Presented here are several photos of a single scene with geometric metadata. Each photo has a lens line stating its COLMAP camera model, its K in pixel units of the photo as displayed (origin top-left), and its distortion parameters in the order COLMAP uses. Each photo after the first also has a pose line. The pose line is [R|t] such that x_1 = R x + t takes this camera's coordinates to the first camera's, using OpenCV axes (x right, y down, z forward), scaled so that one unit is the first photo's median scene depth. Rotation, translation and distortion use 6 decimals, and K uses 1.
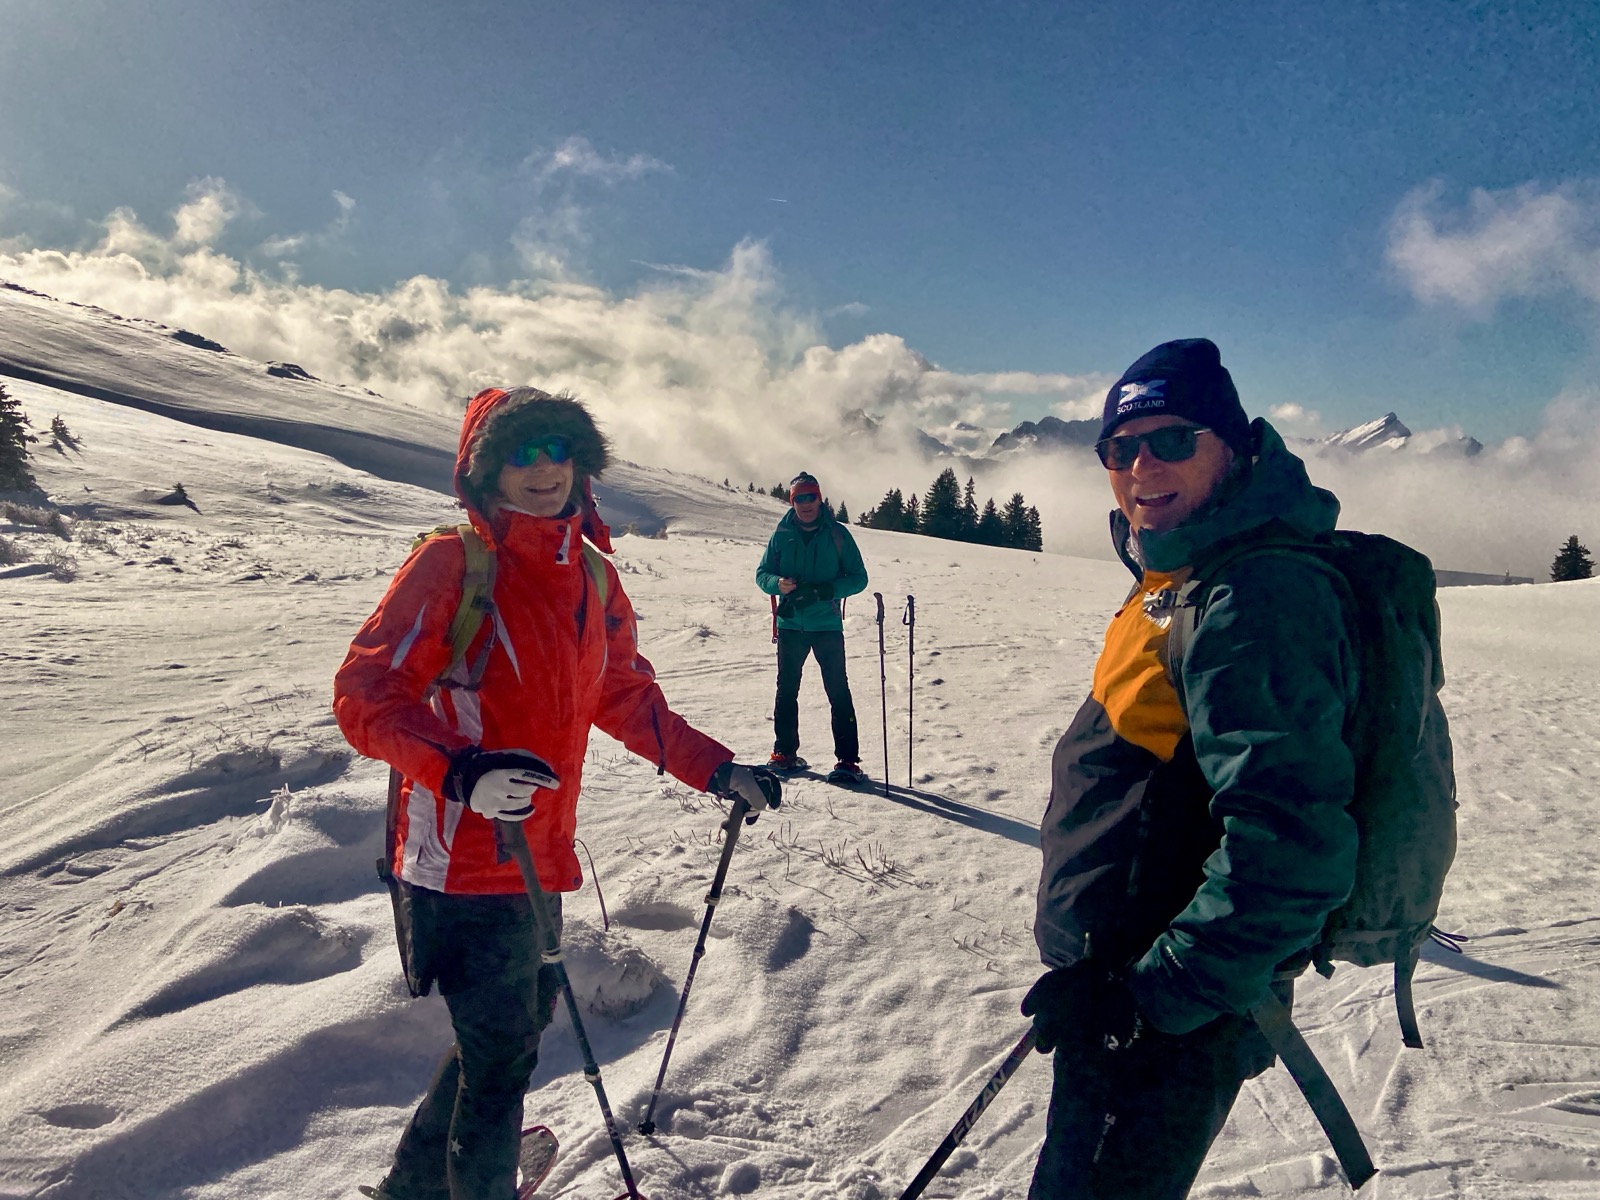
lens RADIAL K [[1221.8, 0, 800.0], [0, 1221.8, 600.0], [0, 0, 1]] dist [0.129562, -0.173323]
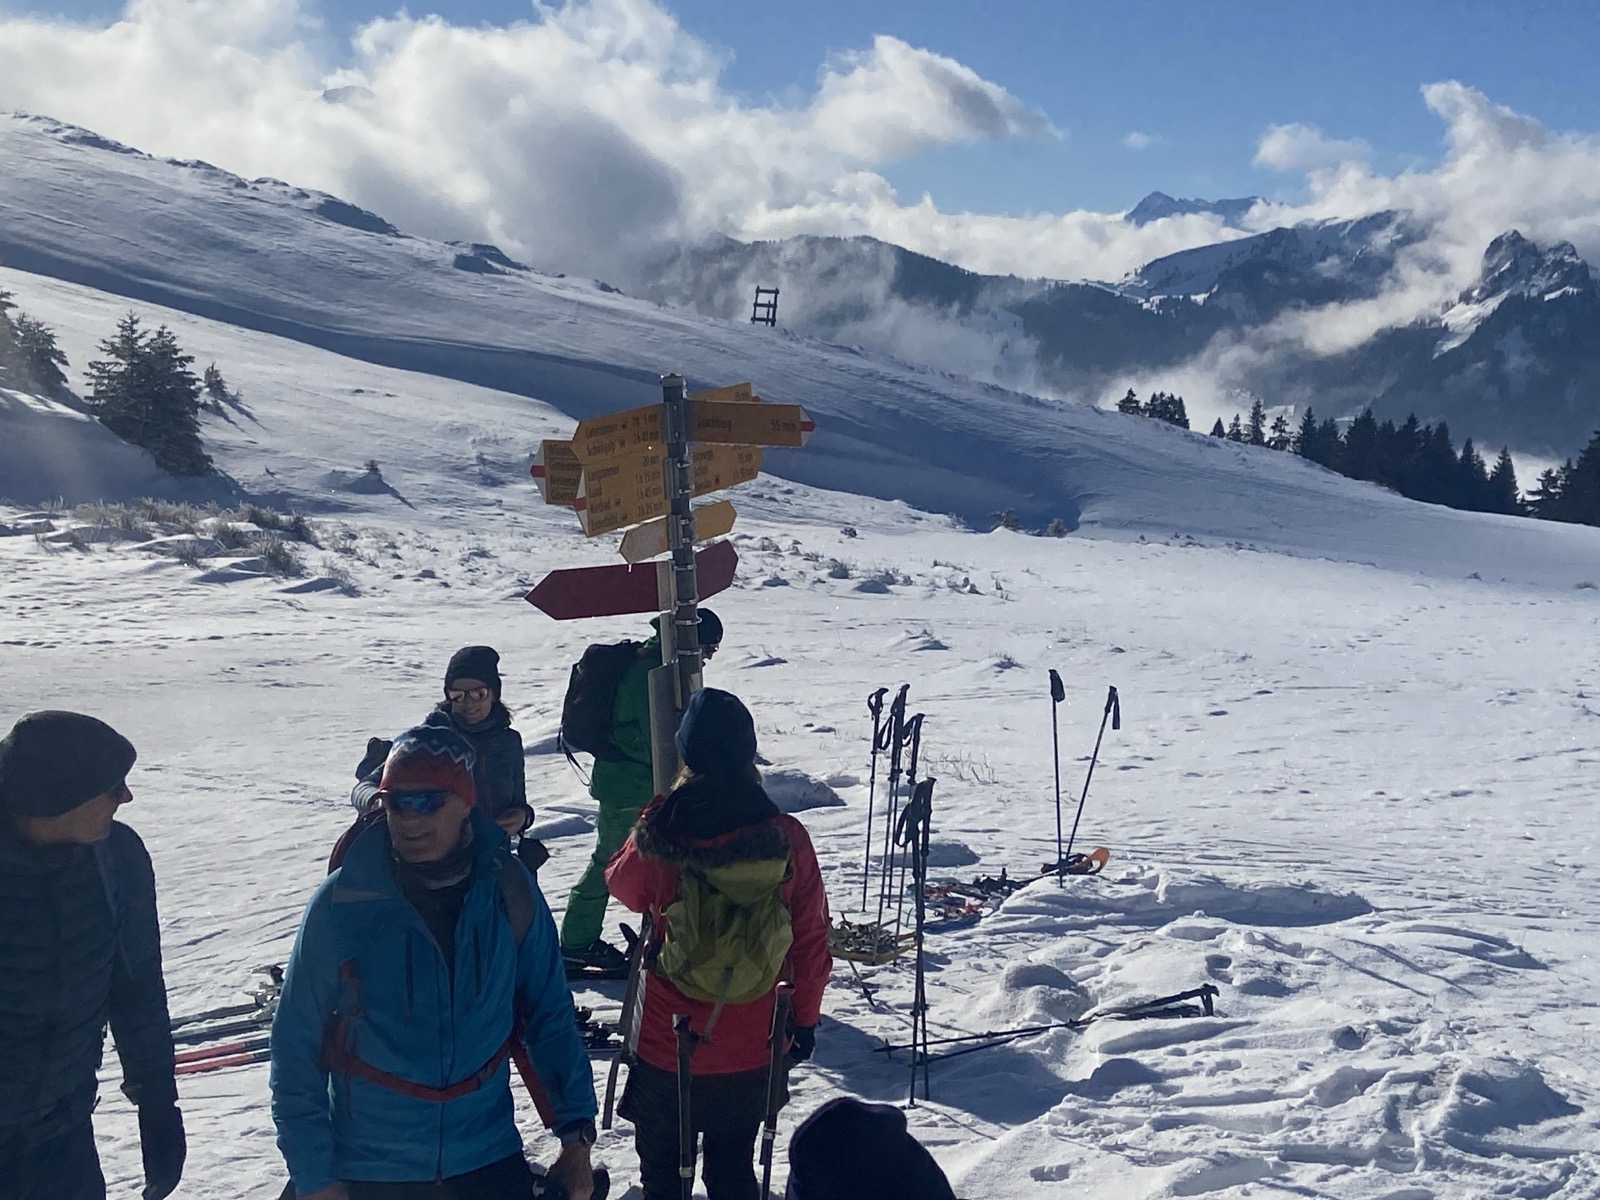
lens RADIAL K [[2514.7, 0, 800.0], [0, 2514.7, 600.0], [0, 0, 1]] dist [0.002543, 0.010330]
pose [[0.970277, 0.013968, -0.241595, 0.077905], [-0.018216, 0.999716, -0.015356, 0.004228], [0.241312, 0.019300, 0.970256, -0.286293]]
